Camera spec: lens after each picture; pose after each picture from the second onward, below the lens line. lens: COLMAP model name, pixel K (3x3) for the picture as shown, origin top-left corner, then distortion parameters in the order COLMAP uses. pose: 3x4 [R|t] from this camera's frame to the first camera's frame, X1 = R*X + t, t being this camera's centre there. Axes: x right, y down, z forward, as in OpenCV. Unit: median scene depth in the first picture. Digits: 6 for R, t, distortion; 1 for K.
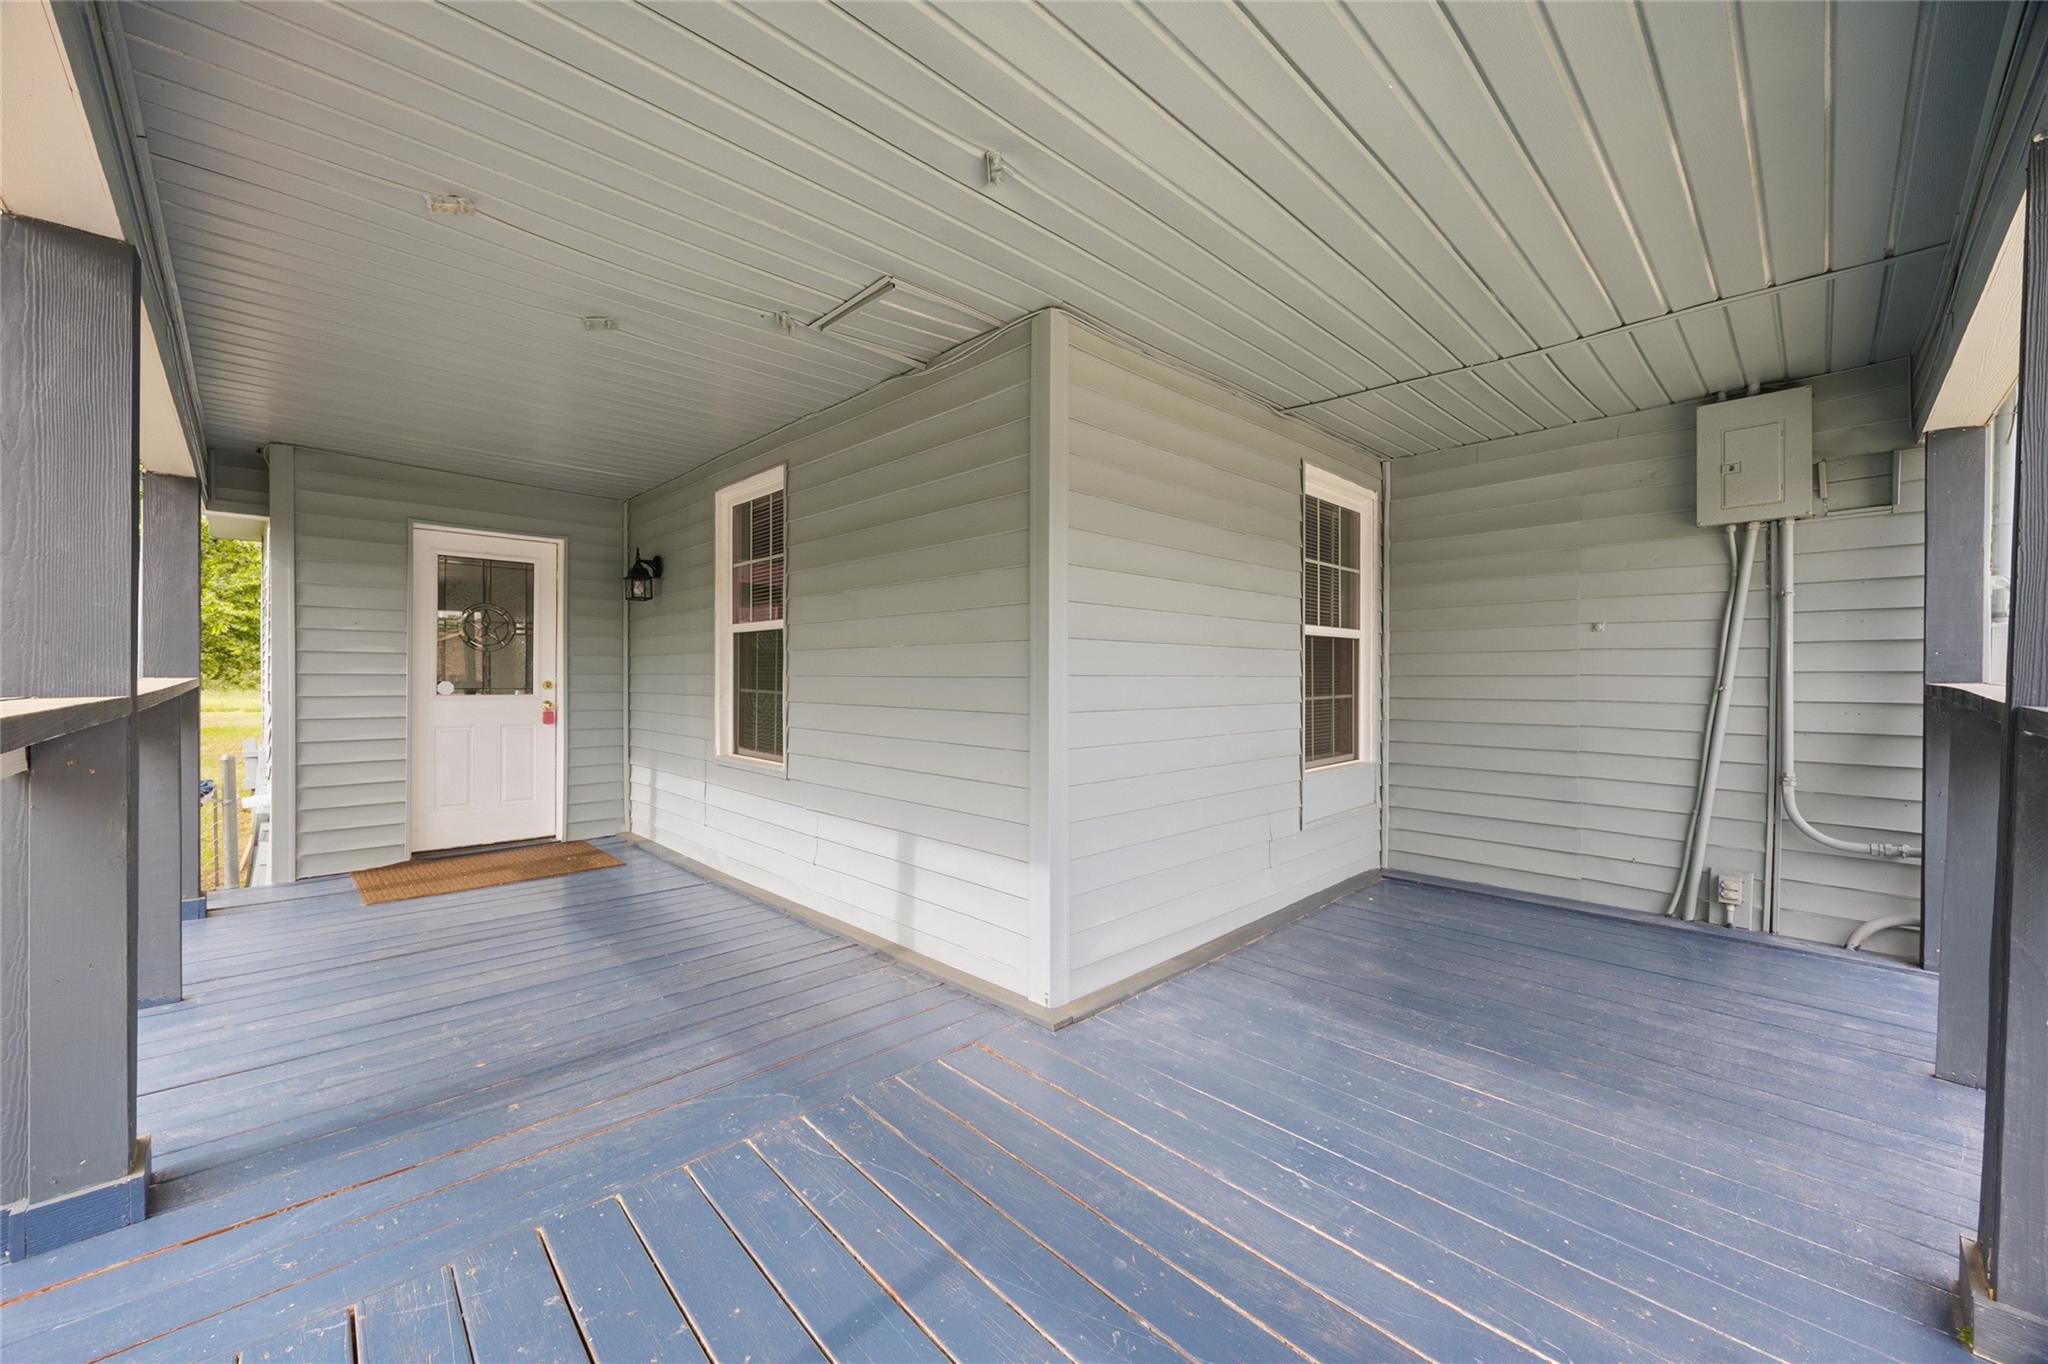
lens RADIAL K [[777.6, 0, 1029.6], [0, 777.6, 681.8], [0, 0, 1]] dist [-0.003941, 0.001006]
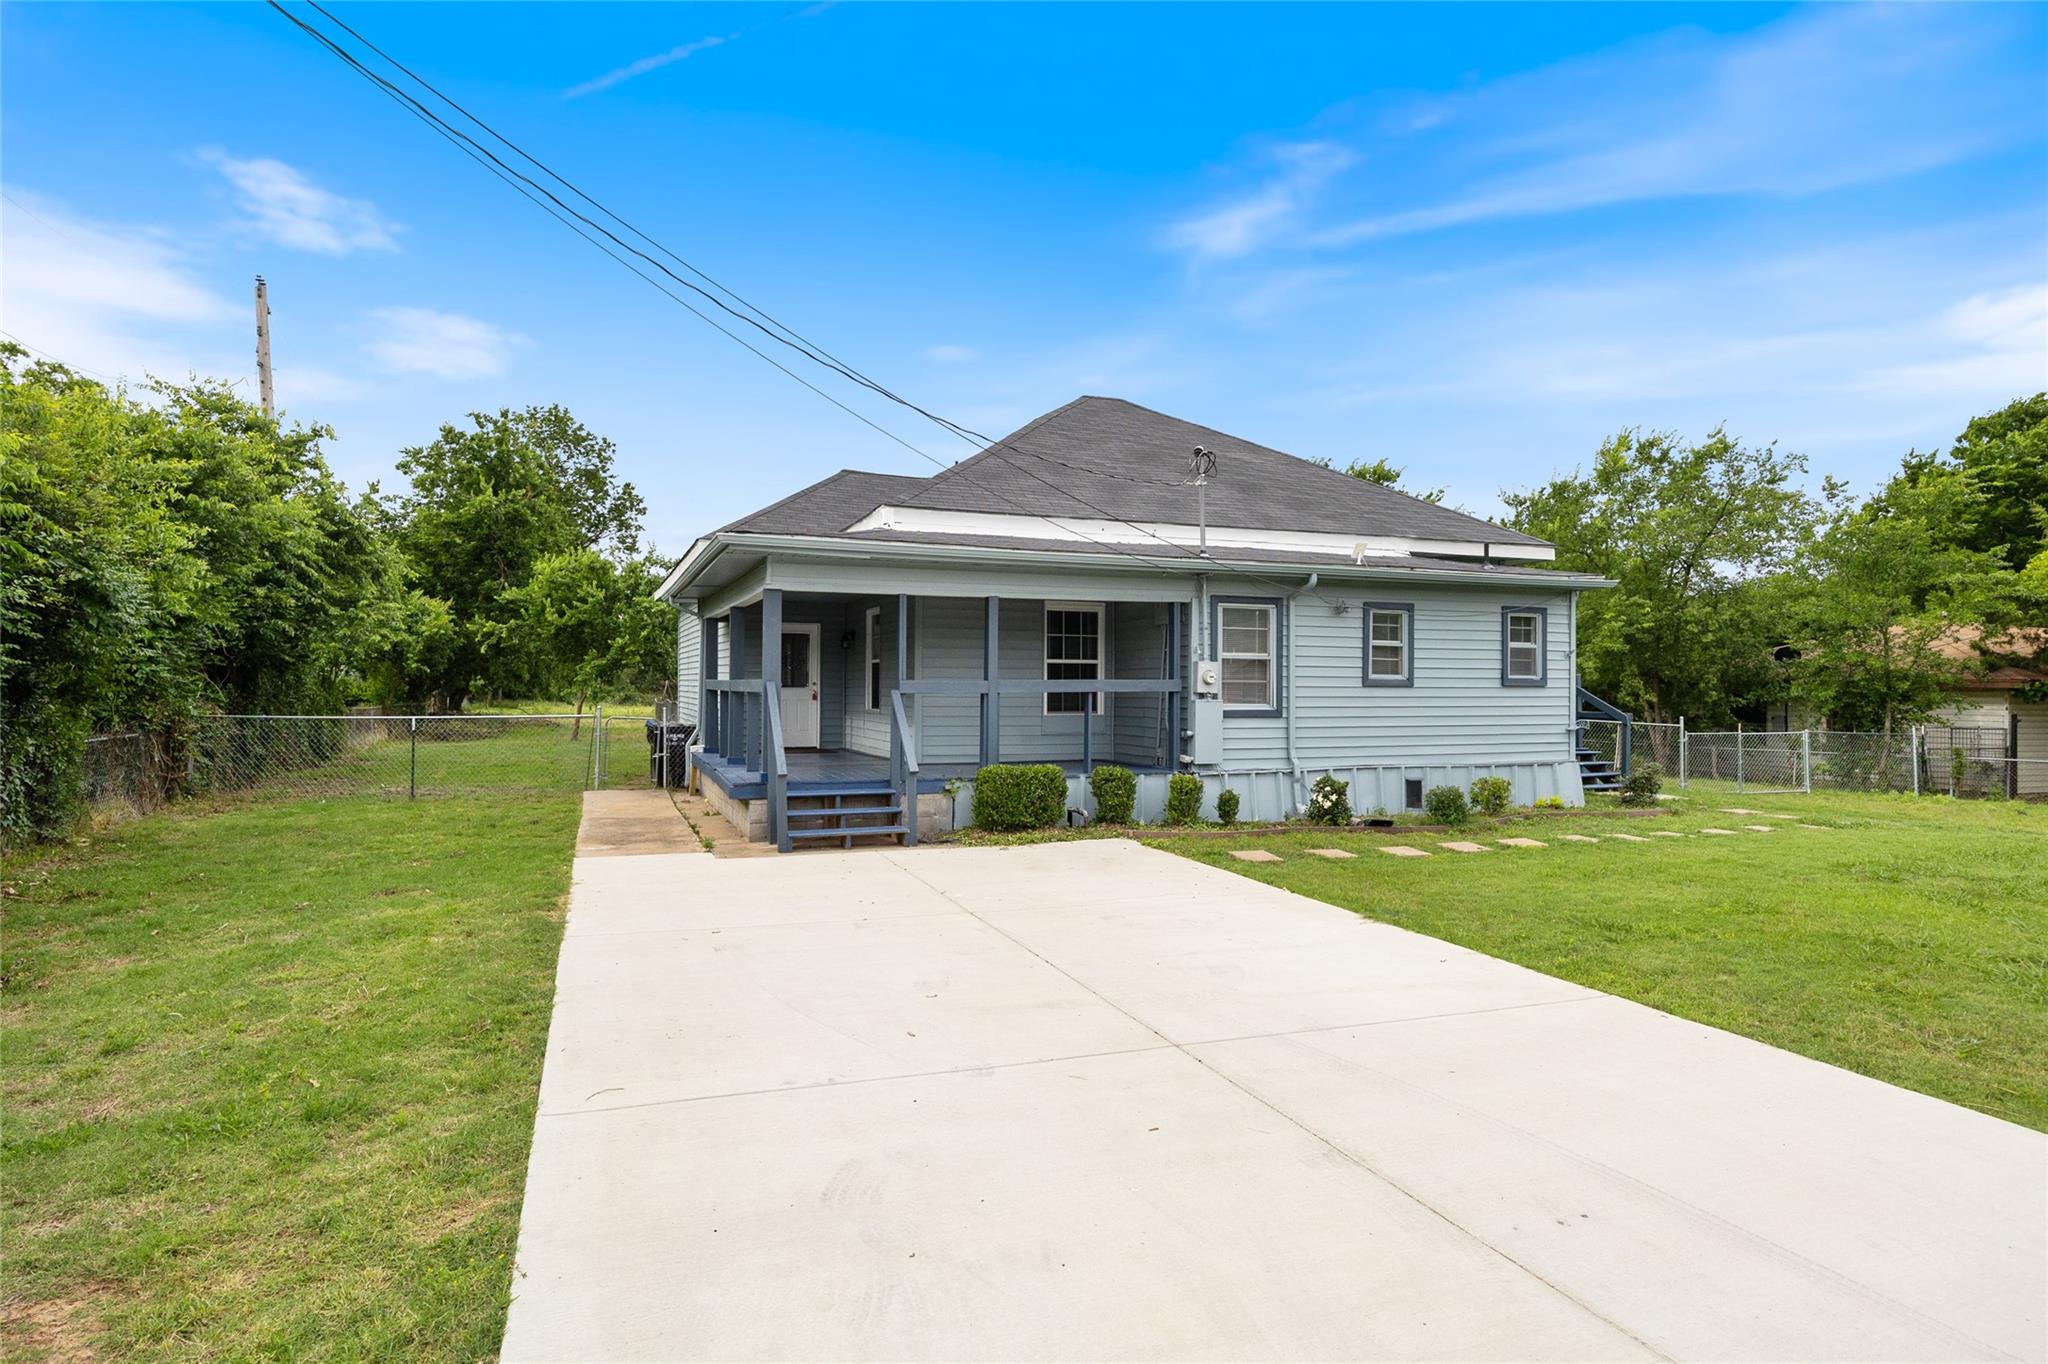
lens RADIAL K [[1103.9, 0, 1021.4], [0, 1103.9, 676.3], [0, 0, 1]] dist [-0.000804, -0.000024]
pose [[0.930163, -0.002545, -0.367138, 1.258945], [-0.001053, 0.999953, -0.009598, 0.014173], [0.367146, 0.009315, 0.930117, -1.985849]]
